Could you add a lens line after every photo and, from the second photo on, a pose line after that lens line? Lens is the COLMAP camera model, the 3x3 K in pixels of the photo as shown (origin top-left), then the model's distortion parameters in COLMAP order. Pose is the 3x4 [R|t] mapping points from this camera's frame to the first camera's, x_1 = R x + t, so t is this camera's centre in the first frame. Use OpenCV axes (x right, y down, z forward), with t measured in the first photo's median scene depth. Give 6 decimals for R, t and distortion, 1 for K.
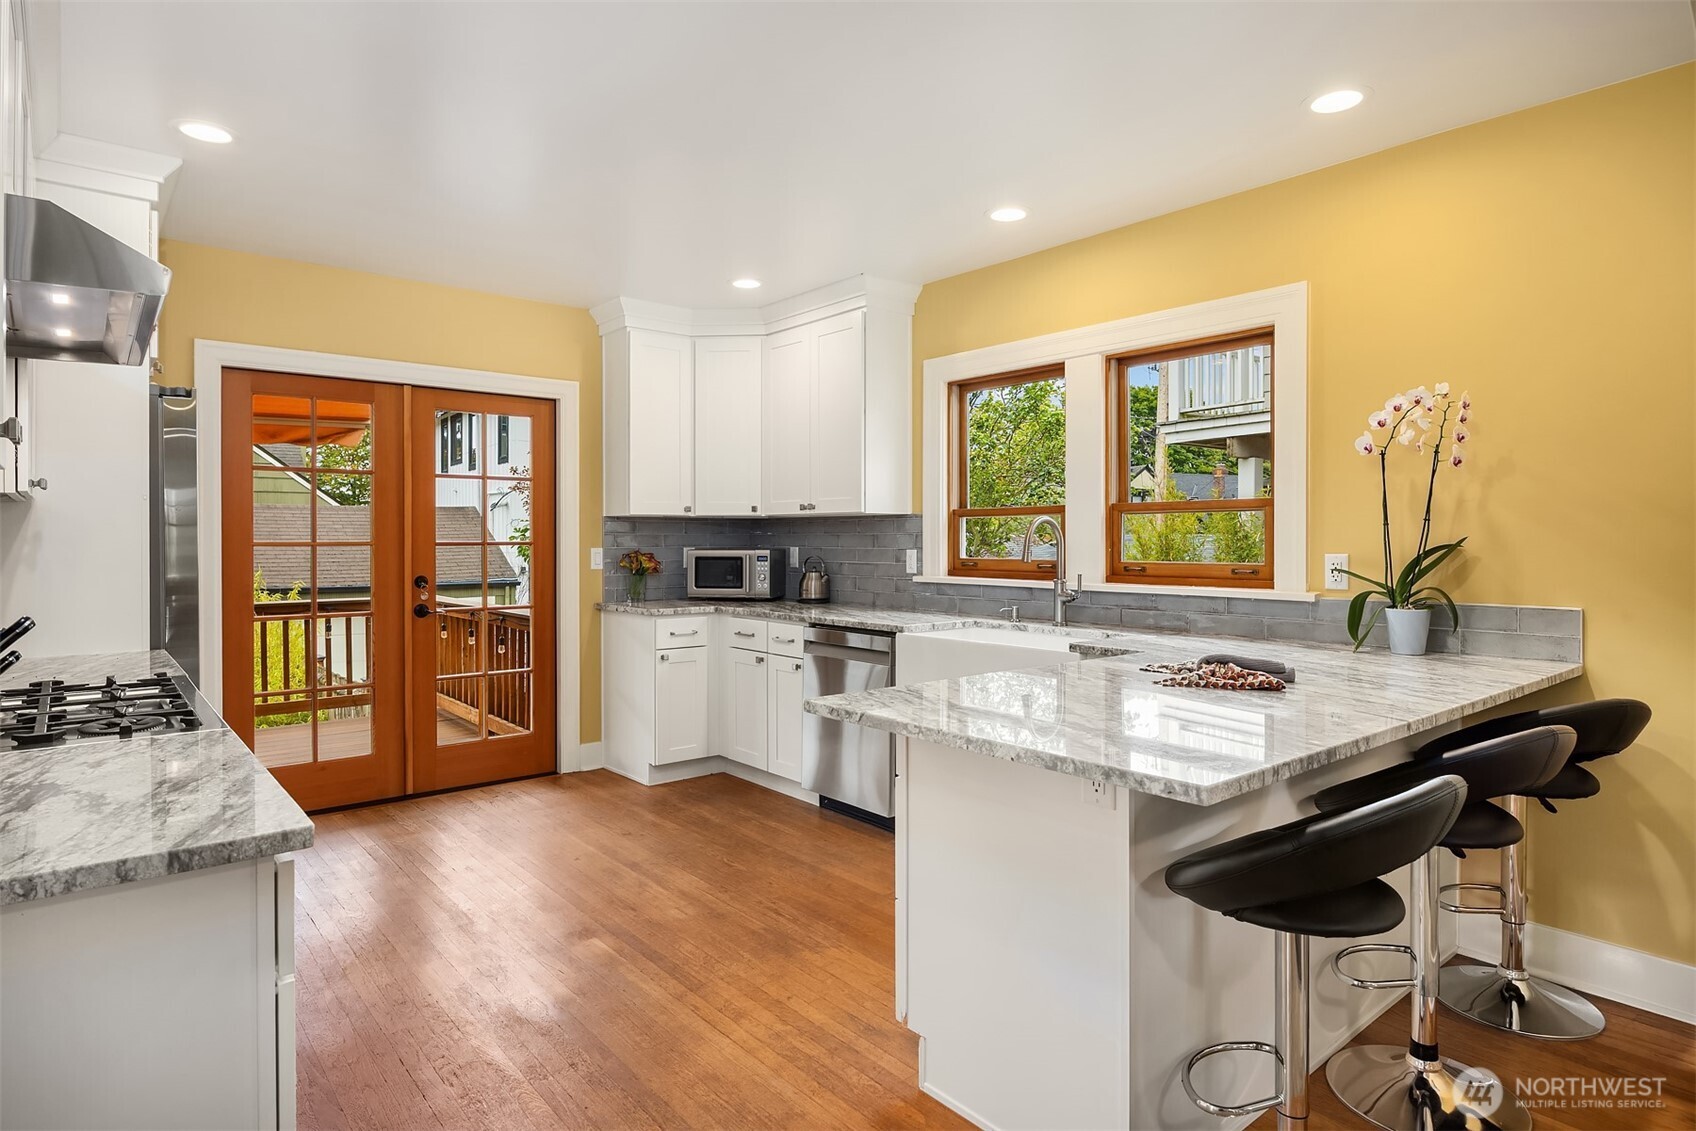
lens RADIAL K [[956.9, 0, 882.8], [0, 956.9, 540.2], [0, 0, 1]] dist [-0.003267, 0.000303]
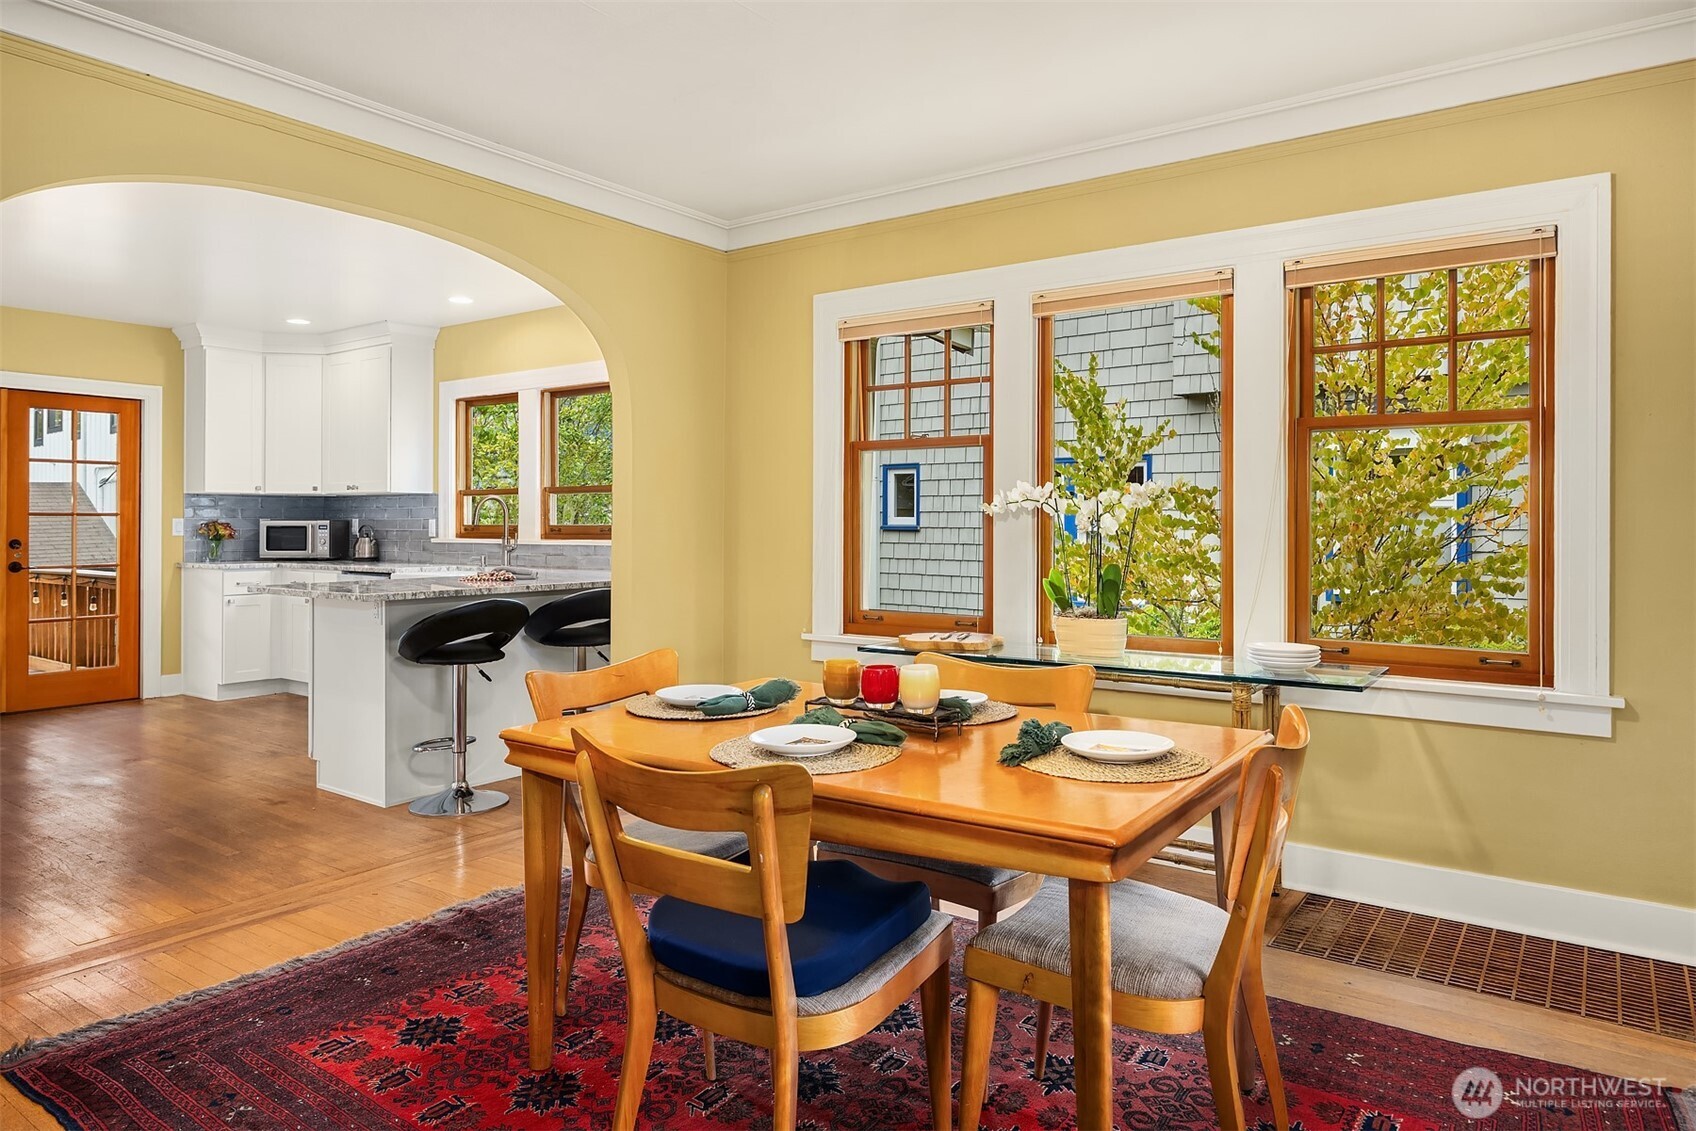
lens RADIAL K [[1026.6, 0, 883.3], [0, 1026.6, 520.2], [0, 0, 1]] dist [-0.013486, -0.002133]
pose [[0.965364, 0.002645, 0.260892, 0.249318], [-0.001368, 0.999986, -0.005078, 0.016305], [-0.260902, 0.004545, 0.965355, -0.538965]]
